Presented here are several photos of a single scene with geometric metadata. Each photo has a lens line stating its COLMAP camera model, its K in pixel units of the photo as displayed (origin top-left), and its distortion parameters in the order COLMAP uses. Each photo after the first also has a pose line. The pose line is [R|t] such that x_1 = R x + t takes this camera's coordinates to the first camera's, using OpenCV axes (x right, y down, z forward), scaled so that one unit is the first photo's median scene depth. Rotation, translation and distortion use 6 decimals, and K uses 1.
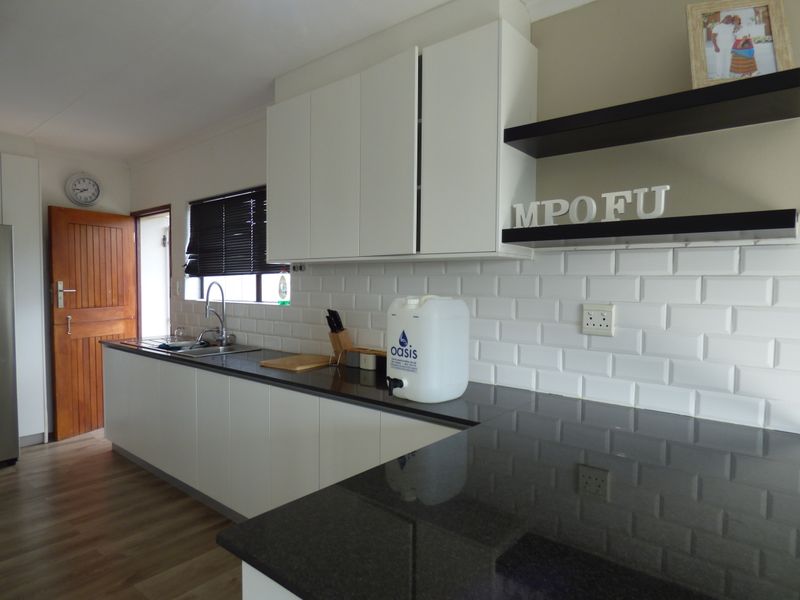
lens RADIAL K [[491.7, 0, 400.8], [0, 491.7, 299.2], [0, 0, 1]] dist [-0.007653, 0.000890]
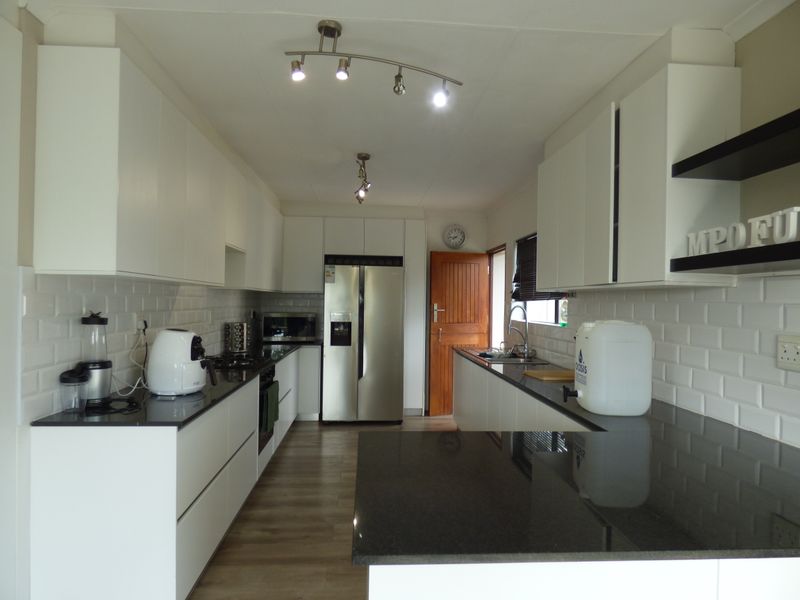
lens RADIAL K [[491.7, 0, 403.5], [0, 491.7, 302.5], [0, 0, 1]] dist [-0.007653, 0.000890]
pose [[0.698735, 0.008828, -0.715326, 0.341886], [-0.038669, 0.998928, -0.025444, -0.000538], [0.714335, 0.045440, 0.698327, -0.081054]]
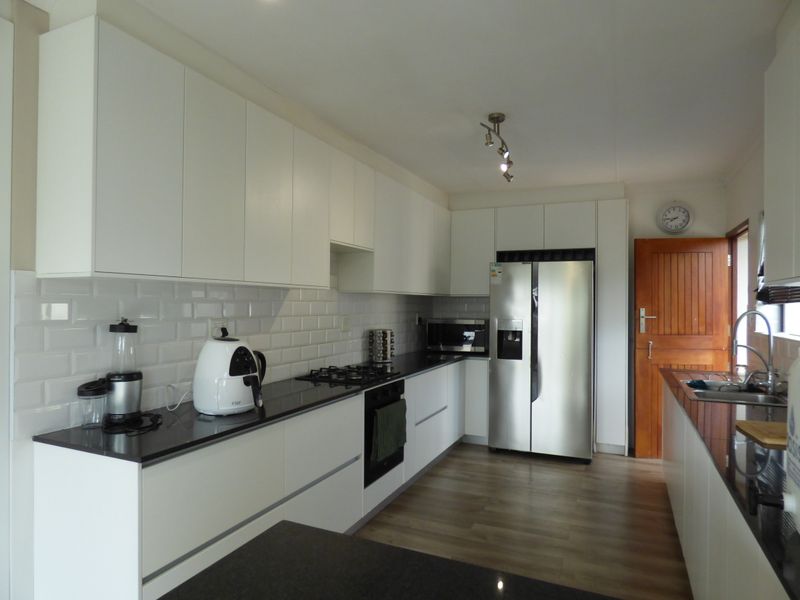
lens RADIAL K [[491.7, 0, 404.7], [0, 491.7, 300.0], [0, 0, 1]] dist [-0.007653, 0.000890]
pose [[0.274807, -0.007257, -0.961472, 0.251490], [-0.042102, 0.998922, -0.019573, -0.015291], [0.960577, 0.045859, 0.274205, 0.273864]]
